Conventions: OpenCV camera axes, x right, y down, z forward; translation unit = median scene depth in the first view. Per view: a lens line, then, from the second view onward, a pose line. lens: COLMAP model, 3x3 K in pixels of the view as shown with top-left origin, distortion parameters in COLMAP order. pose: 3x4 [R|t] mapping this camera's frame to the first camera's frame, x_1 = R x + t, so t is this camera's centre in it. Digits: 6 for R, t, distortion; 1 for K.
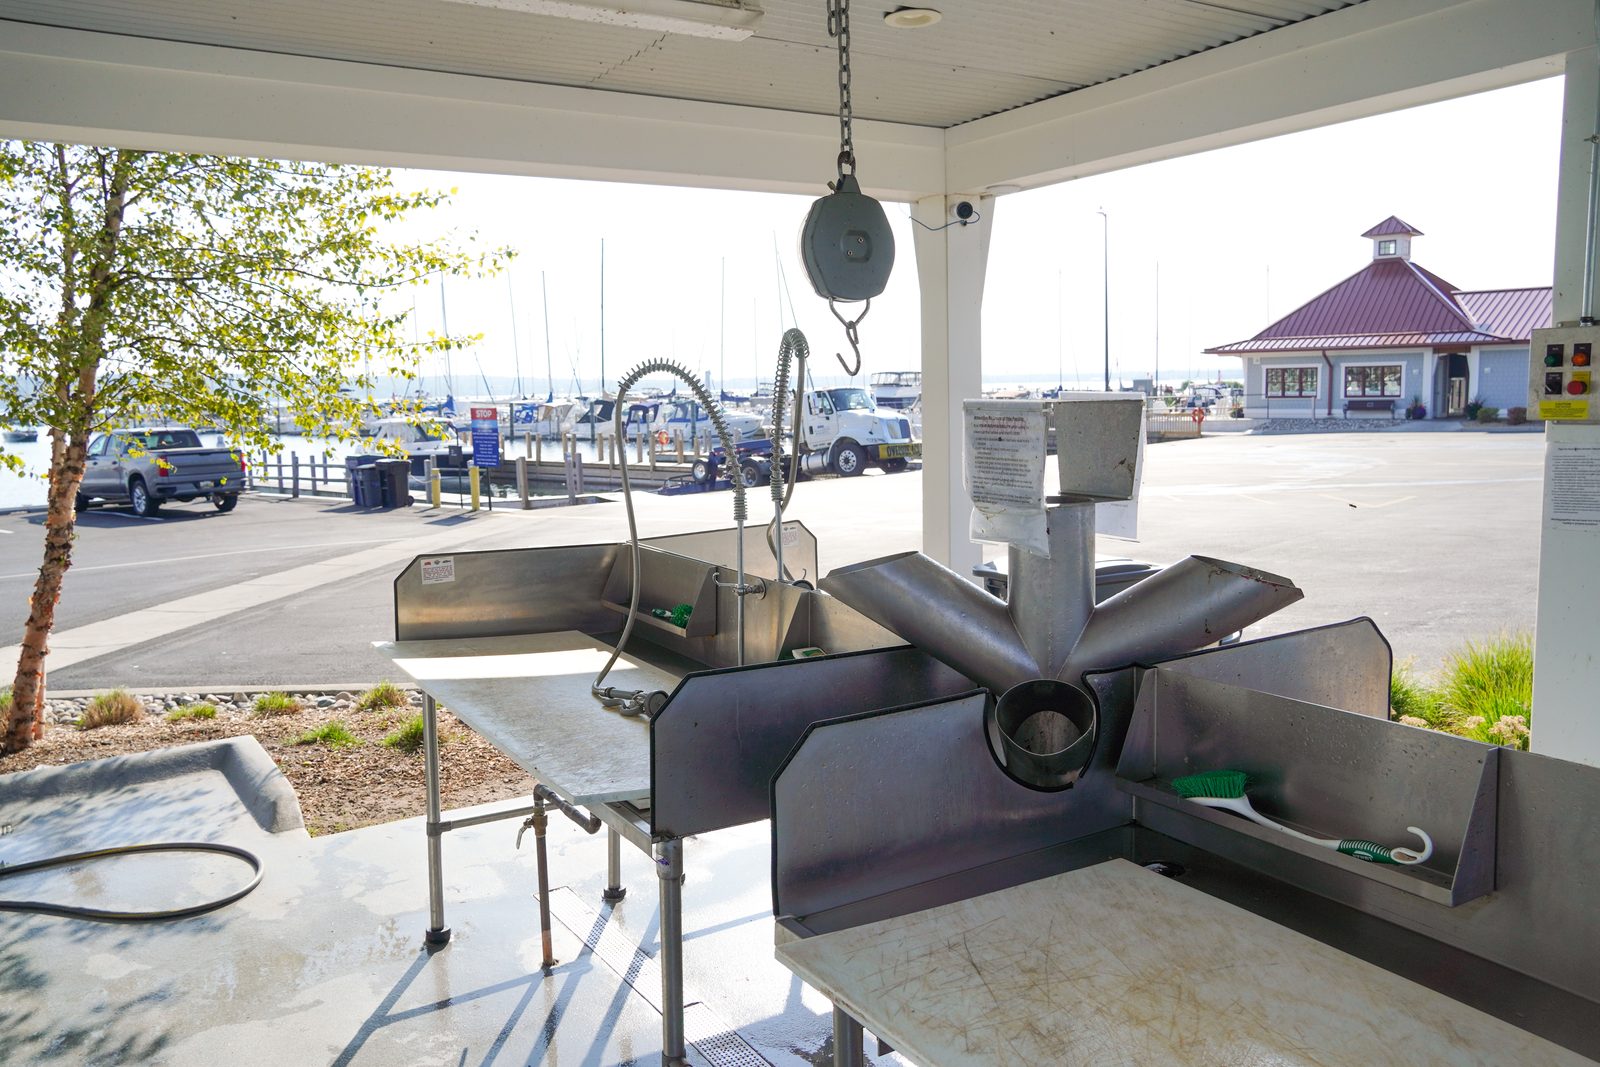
lens RADIAL K [[1215.6, 0, 800.0], [0, 1215.6, 533.5], [0, 0, 1]] dist [-0.067175, 0.106031]
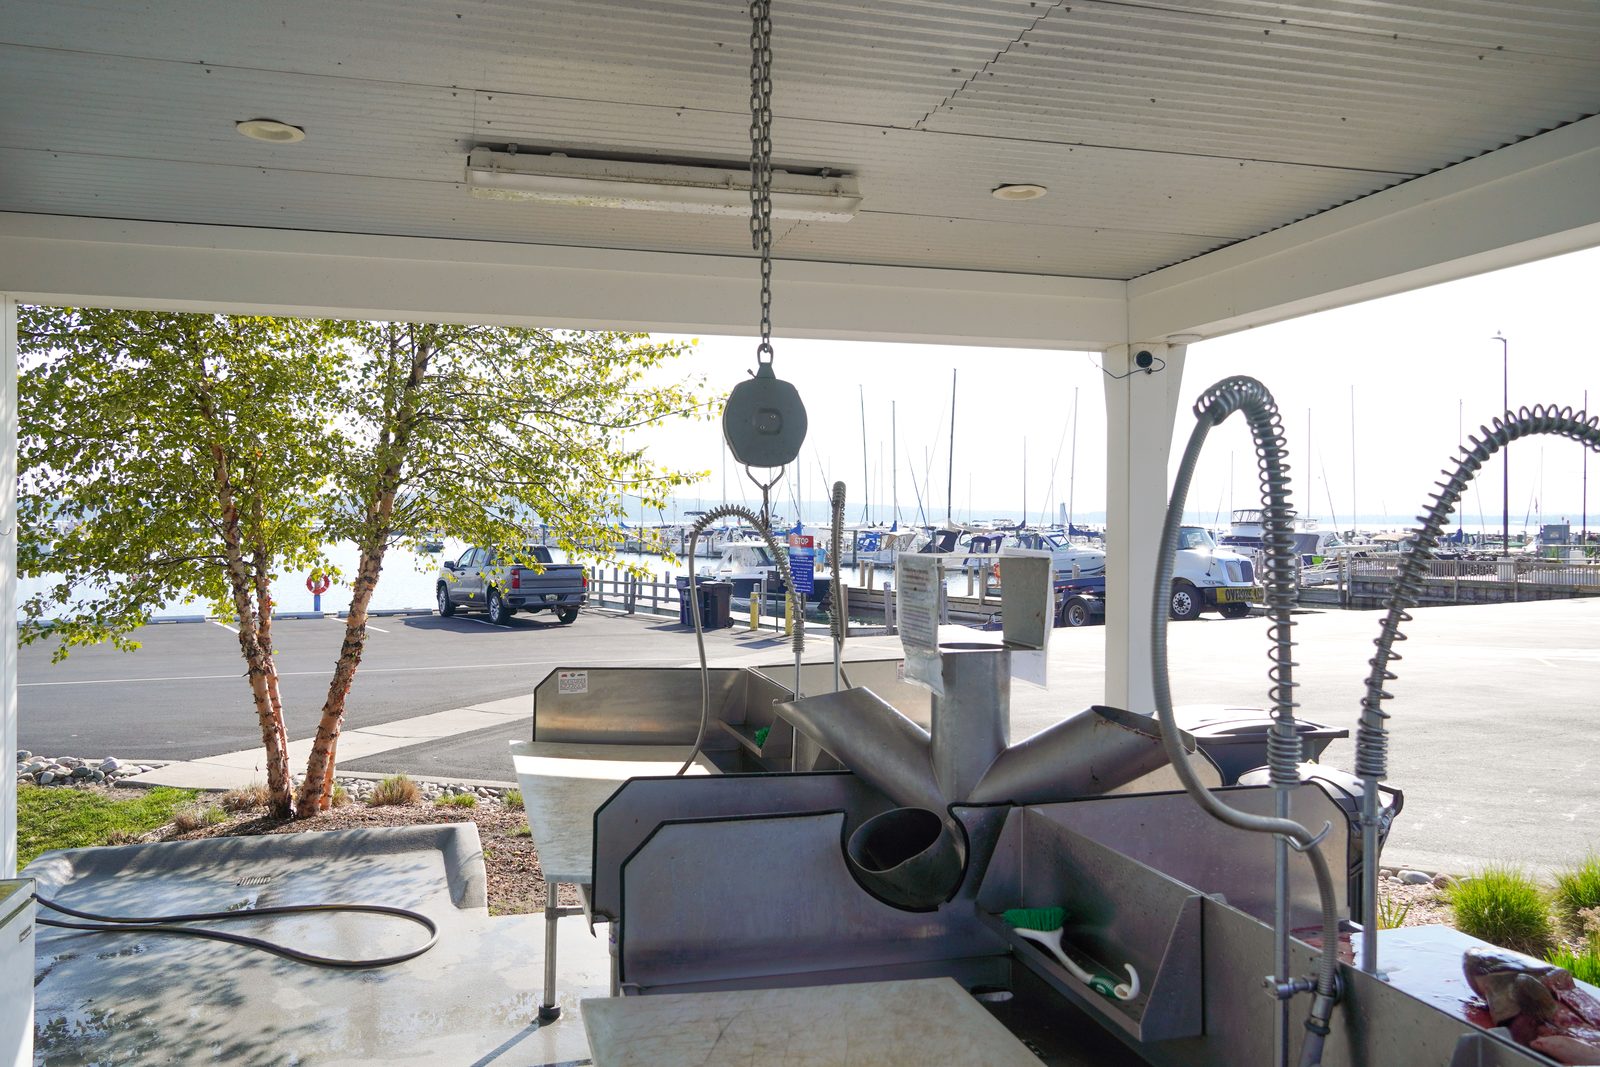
lens RADIAL K [[1253.5, 0, 800.0], [0, 1253.5, 533.5], [0, 0, 1]] dist [-0.070198, 0.147722]
pose [[0.959327, 0.029881, -0.280710, 0.142023], [-0.059789, 0.993330, -0.098590, -0.003193], [0.275892, 0.111363, 0.954716, -0.049683]]
